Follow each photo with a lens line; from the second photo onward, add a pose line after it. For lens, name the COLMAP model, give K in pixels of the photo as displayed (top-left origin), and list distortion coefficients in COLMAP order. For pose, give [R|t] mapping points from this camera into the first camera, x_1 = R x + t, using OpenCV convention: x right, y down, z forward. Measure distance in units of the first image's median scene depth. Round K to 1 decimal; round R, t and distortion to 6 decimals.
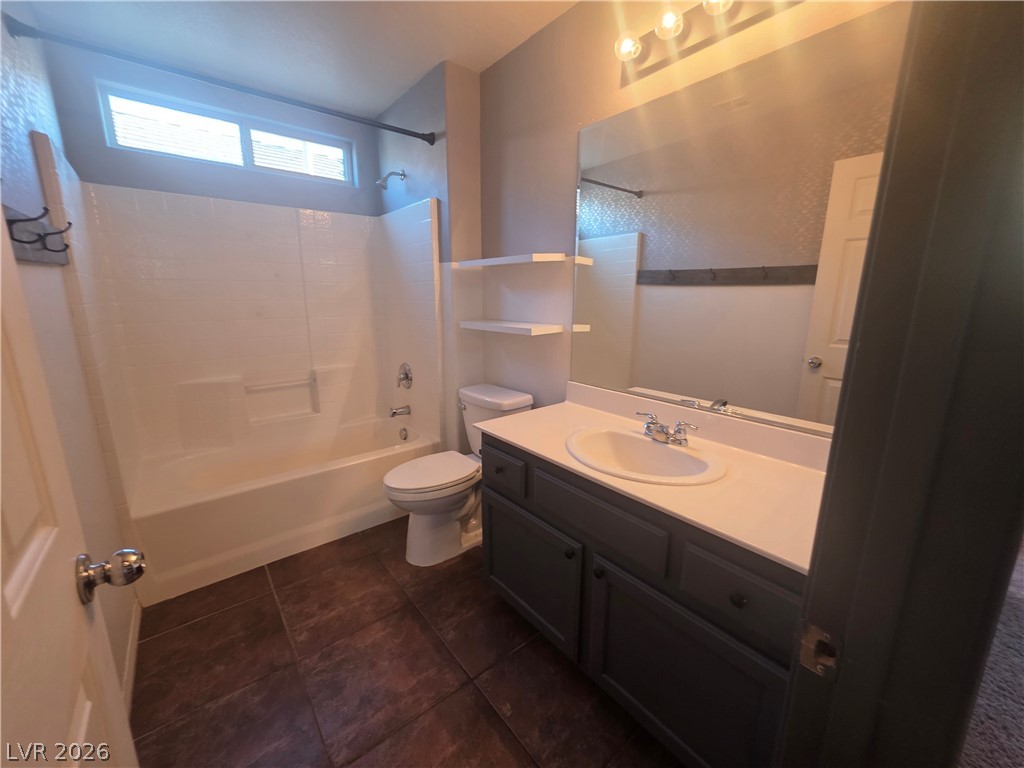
lens RADIAL K [[410.8, 0, 509.1], [0, 410.8, 386.2], [0, 0, 1]] dist [0.002205, 0.000762]
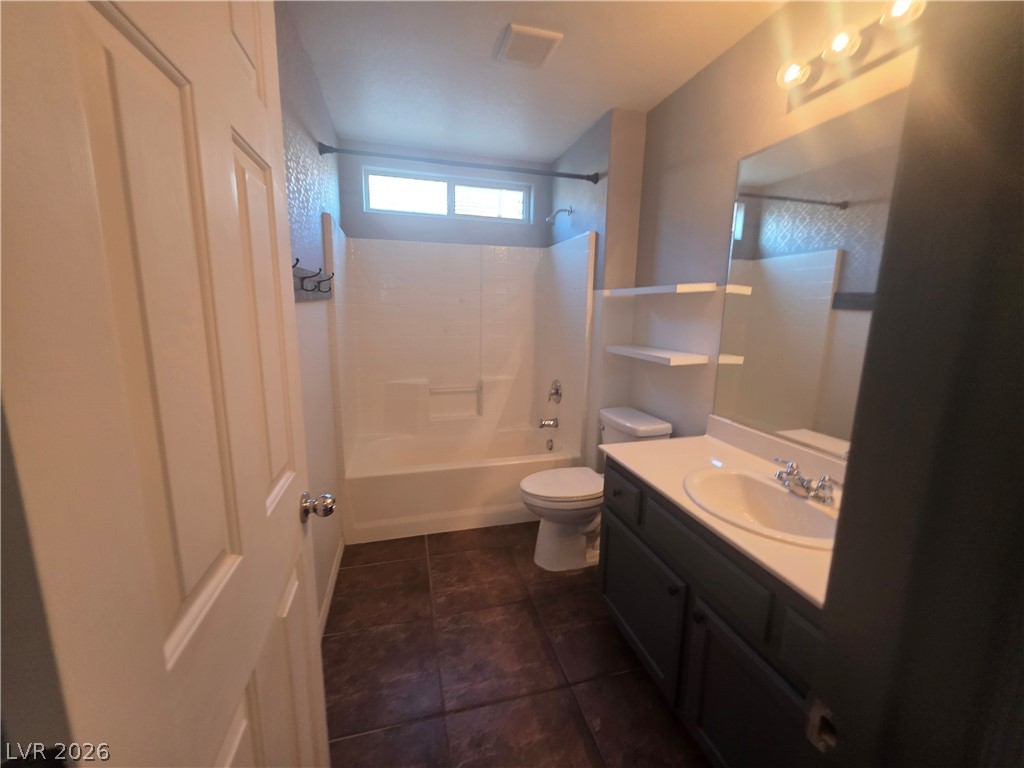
lens RADIAL K [[410.8, 0, 515.0], [0, 410.8, 381.7], [0, 0, 1]] dist [0.002205, 0.000762]
pose [[0.917838, 0.083669, -0.388038, 0.102498], [-0.100374, 0.994685, -0.022943, -0.023628], [0.384056, 0.060007, 0.921358, -0.066753]]
